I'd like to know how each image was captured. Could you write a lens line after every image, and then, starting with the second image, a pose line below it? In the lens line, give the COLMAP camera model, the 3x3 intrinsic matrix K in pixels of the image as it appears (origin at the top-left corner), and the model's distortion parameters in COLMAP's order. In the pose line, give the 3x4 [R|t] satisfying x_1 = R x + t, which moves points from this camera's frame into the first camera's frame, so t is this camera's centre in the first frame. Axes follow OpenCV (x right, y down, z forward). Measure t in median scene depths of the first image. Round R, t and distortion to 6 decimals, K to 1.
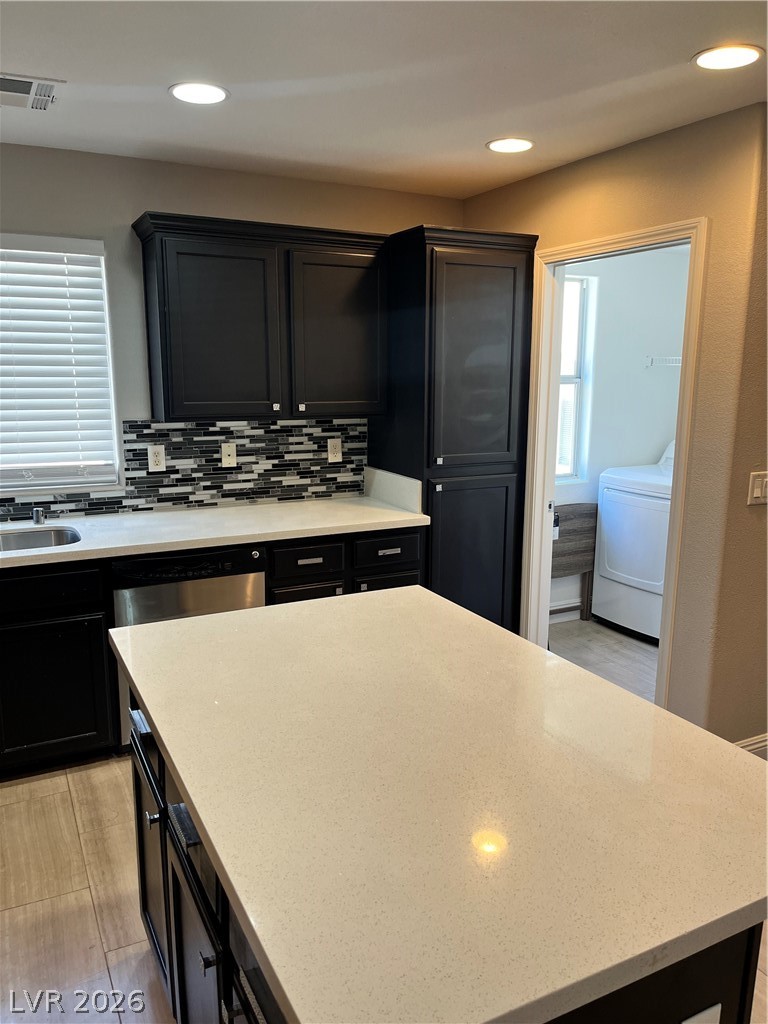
lens RADIAL K [[776.1, 0, 393.6], [0, 776.1, 517.2], [0, 0, 1]] dist [0.091969, -0.159589]
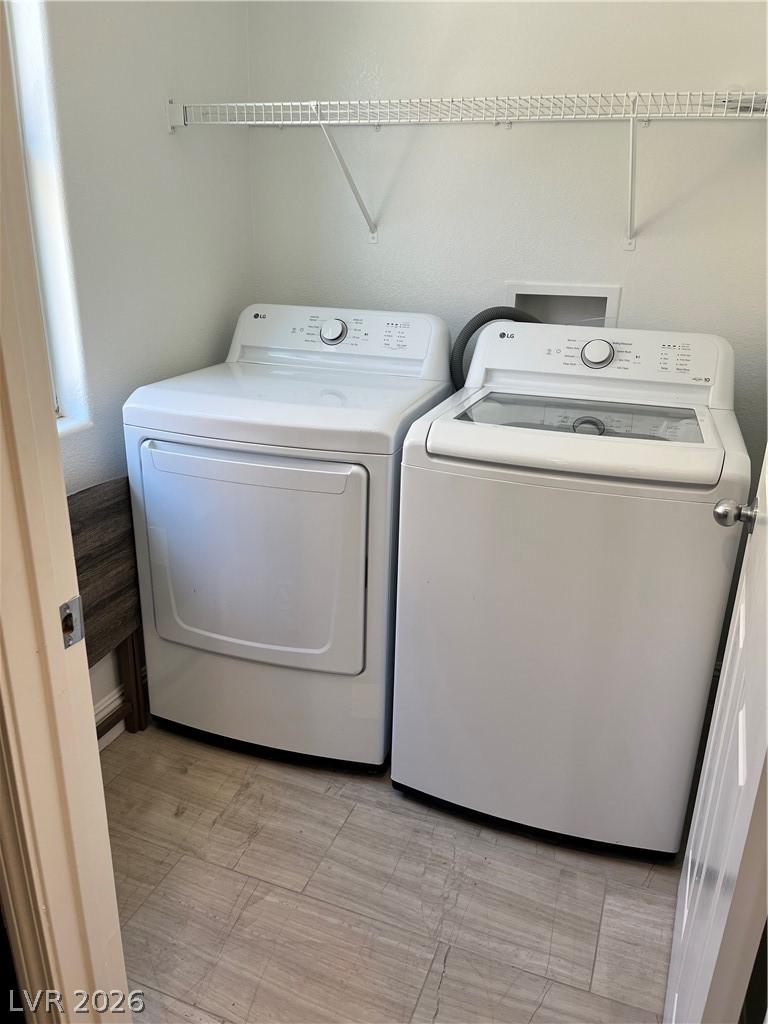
lens RADIAL K [[786.9, 0, 386.9], [0, 786.9, 519.2], [0, 0, 1]] dist [0.047939, -0.063116]
pose [[0.755527, -0.221466, 0.616549, 0.103296], [0.111161, 0.970817, 0.212501, -0.068715], [-0.645618, -0.092014, 0.758097, 0.592640]]
